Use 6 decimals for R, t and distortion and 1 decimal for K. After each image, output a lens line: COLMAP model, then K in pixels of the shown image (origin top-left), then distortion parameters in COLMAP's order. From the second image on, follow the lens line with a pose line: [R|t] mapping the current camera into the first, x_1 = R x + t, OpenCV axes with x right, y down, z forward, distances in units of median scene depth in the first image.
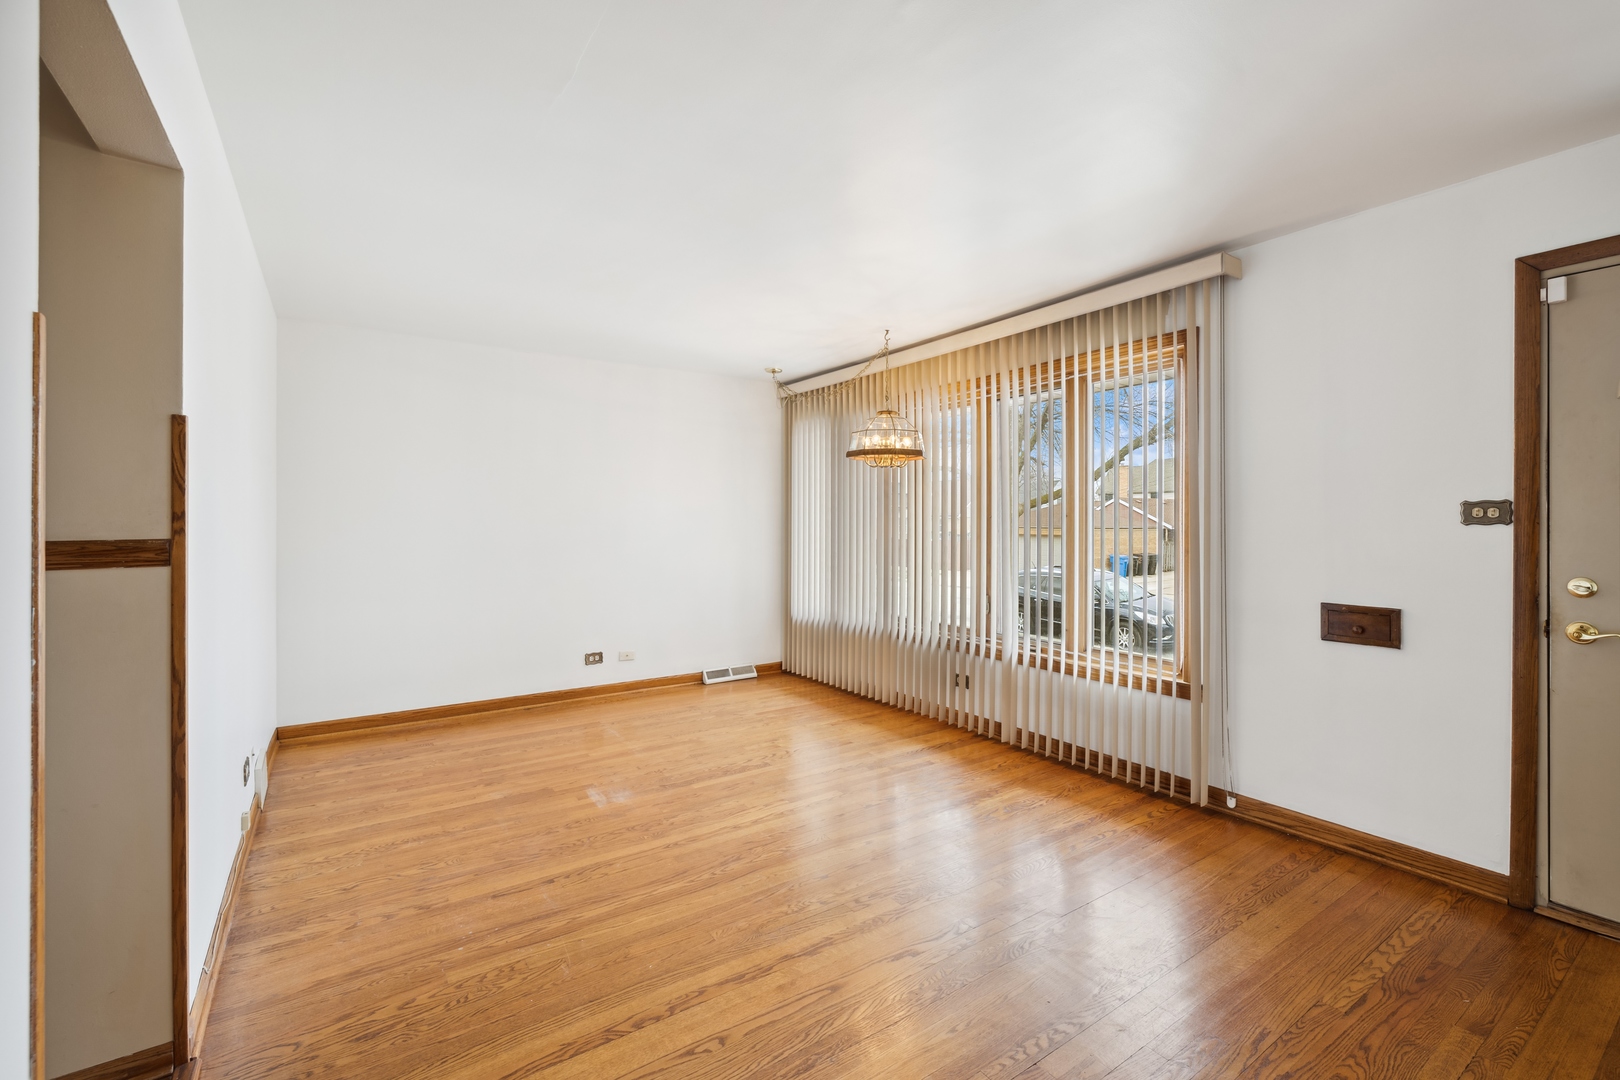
lens RADIAL K [[713.4, 0, 802.2], [0, 713.4, 528.8], [0, 0, 1]] dist [0.000712, -0.000507]
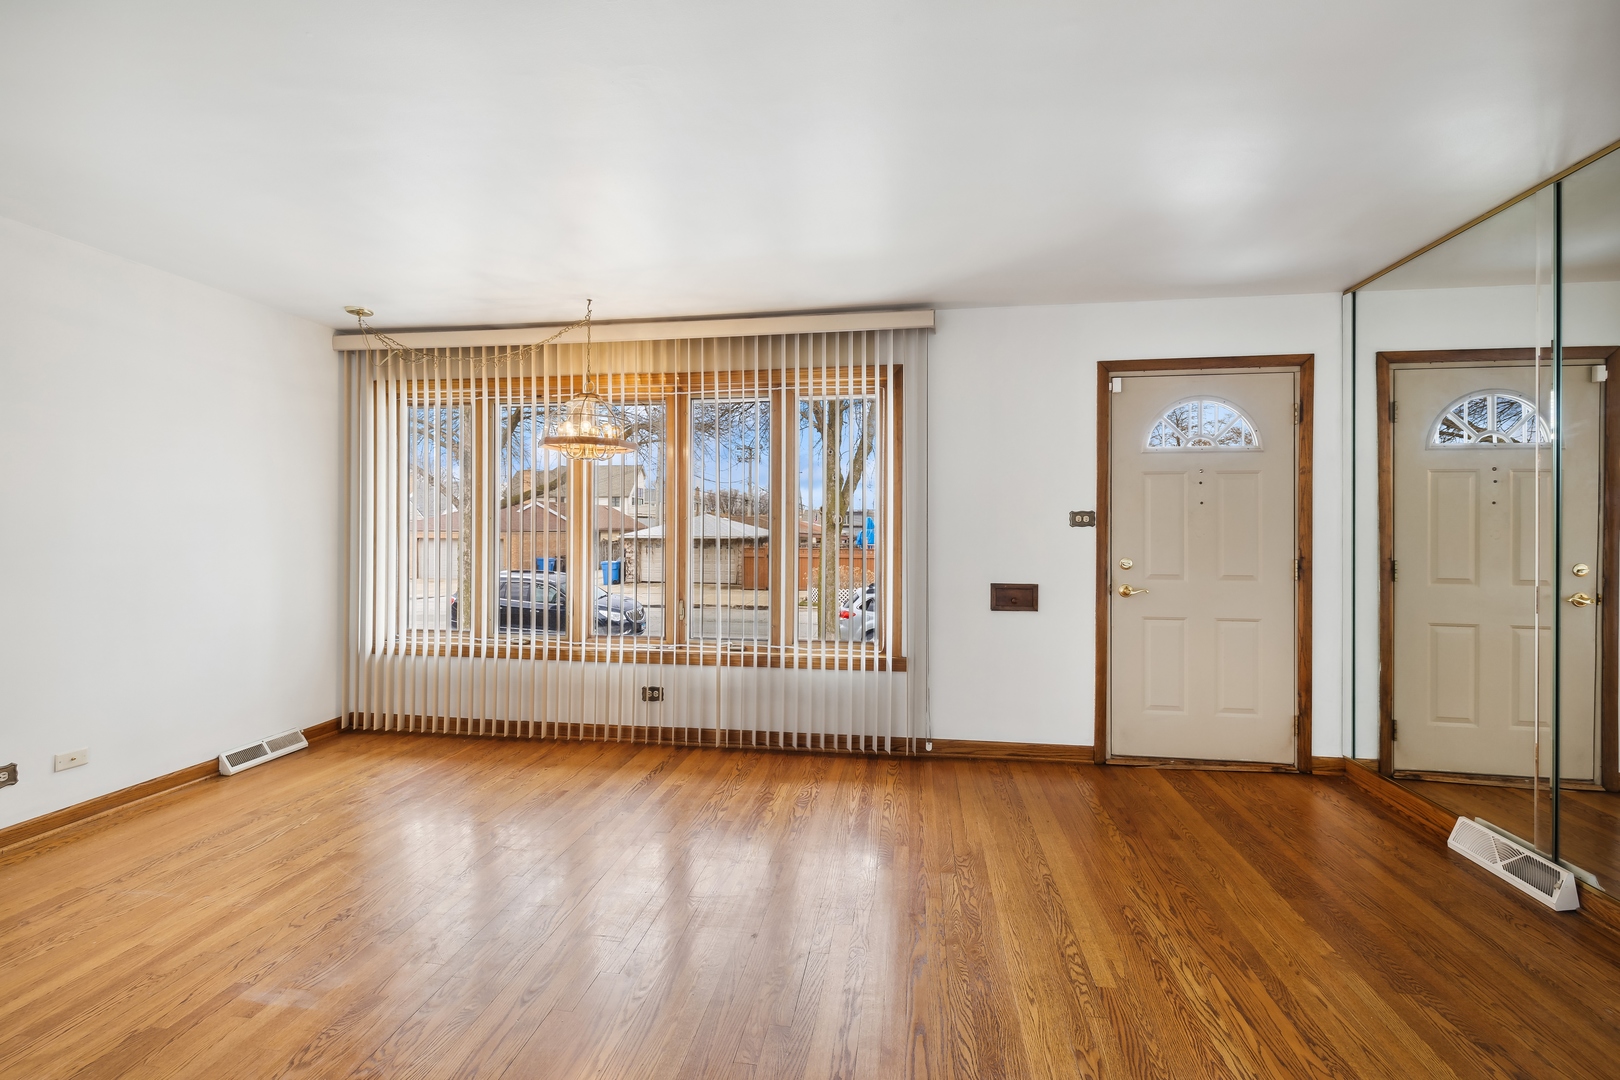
lens RADIAL K [[713.4, 0, 802.2], [0, 713.4, 528.8], [0, 0, 1]] dist [0.000712, -0.000507]
pose [[0.658582, -0.000637, 0.752508, -0.457196], [0.004459, 0.999985, -0.003056, 0.000961], [-0.752495, 0.005368, 0.658576, 0.309921]]
